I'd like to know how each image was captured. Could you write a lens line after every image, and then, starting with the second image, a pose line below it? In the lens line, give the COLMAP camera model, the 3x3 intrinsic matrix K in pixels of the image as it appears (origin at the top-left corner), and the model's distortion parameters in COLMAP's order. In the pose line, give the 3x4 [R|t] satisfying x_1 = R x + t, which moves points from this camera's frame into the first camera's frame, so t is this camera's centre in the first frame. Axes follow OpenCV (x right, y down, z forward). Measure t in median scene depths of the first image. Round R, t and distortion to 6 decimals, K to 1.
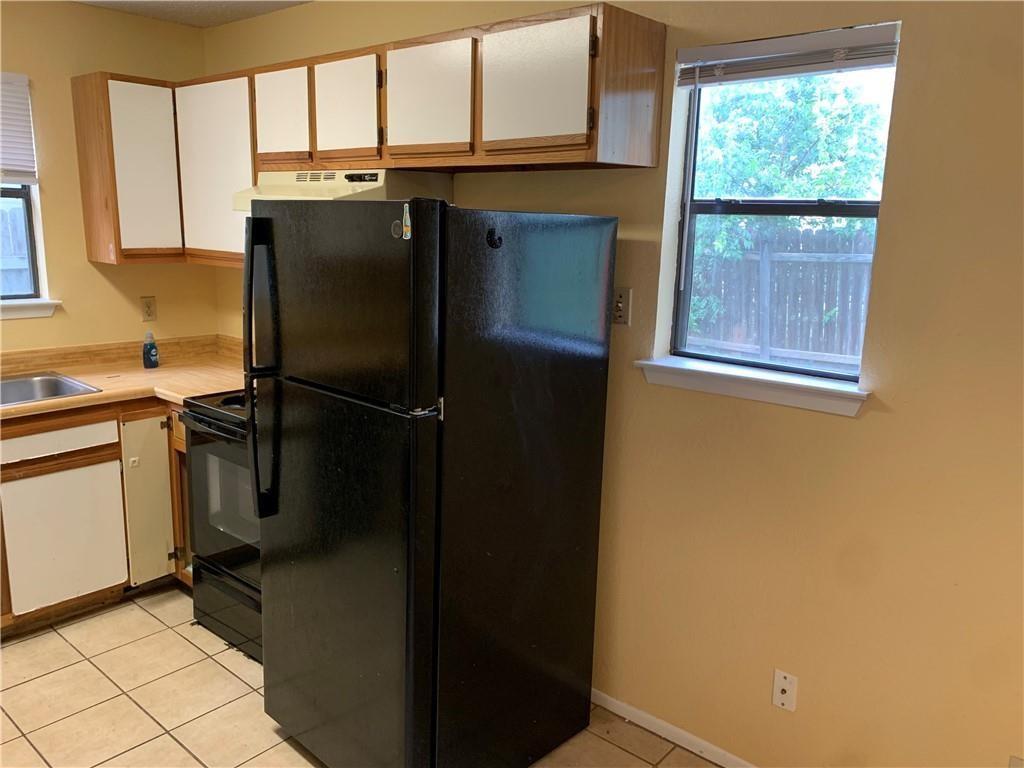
lens RADIAL K [[782.2, 0, 519.6], [0, 782.2, 378.3], [0, 0, 1]] dist [0.026332, -0.033857]
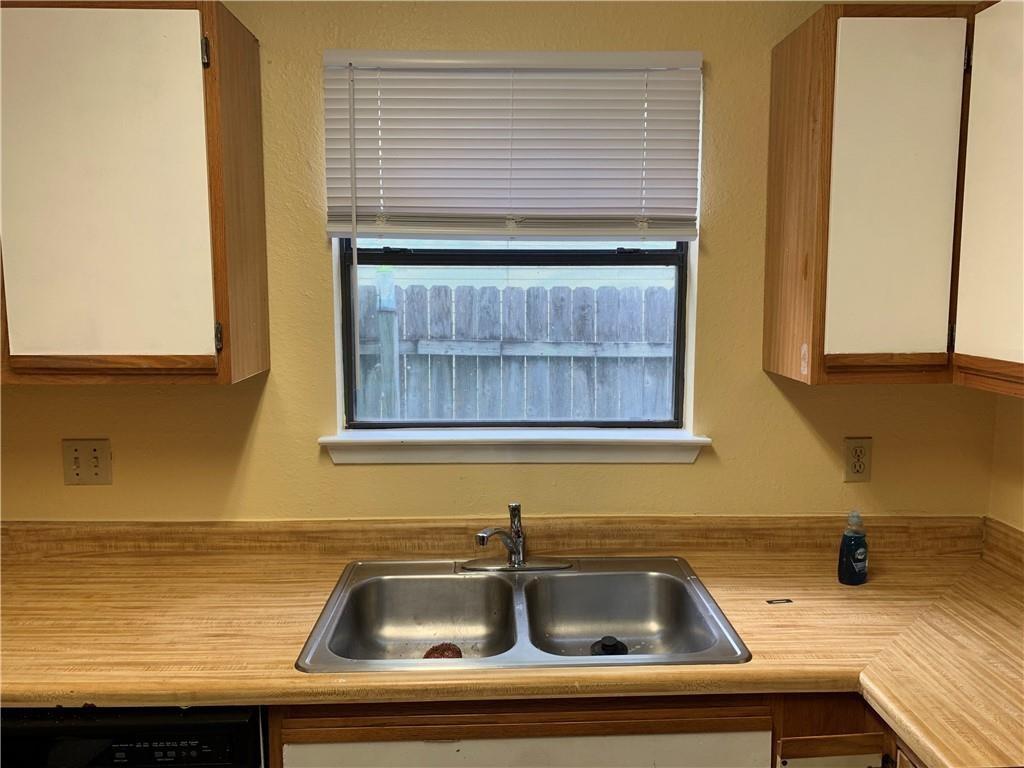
lens RADIAL K [[782.2, 0, 514.9], [0, 782.2, 382.7], [0, 0, 1]] dist [0.026332, -0.033857]
pose [[0.675072, 0.066391, -0.734759, -0.263195], [-0.125859, 0.991707, -0.026028, -0.106332], [0.726937, 0.110047, 0.677829, 0.505481]]
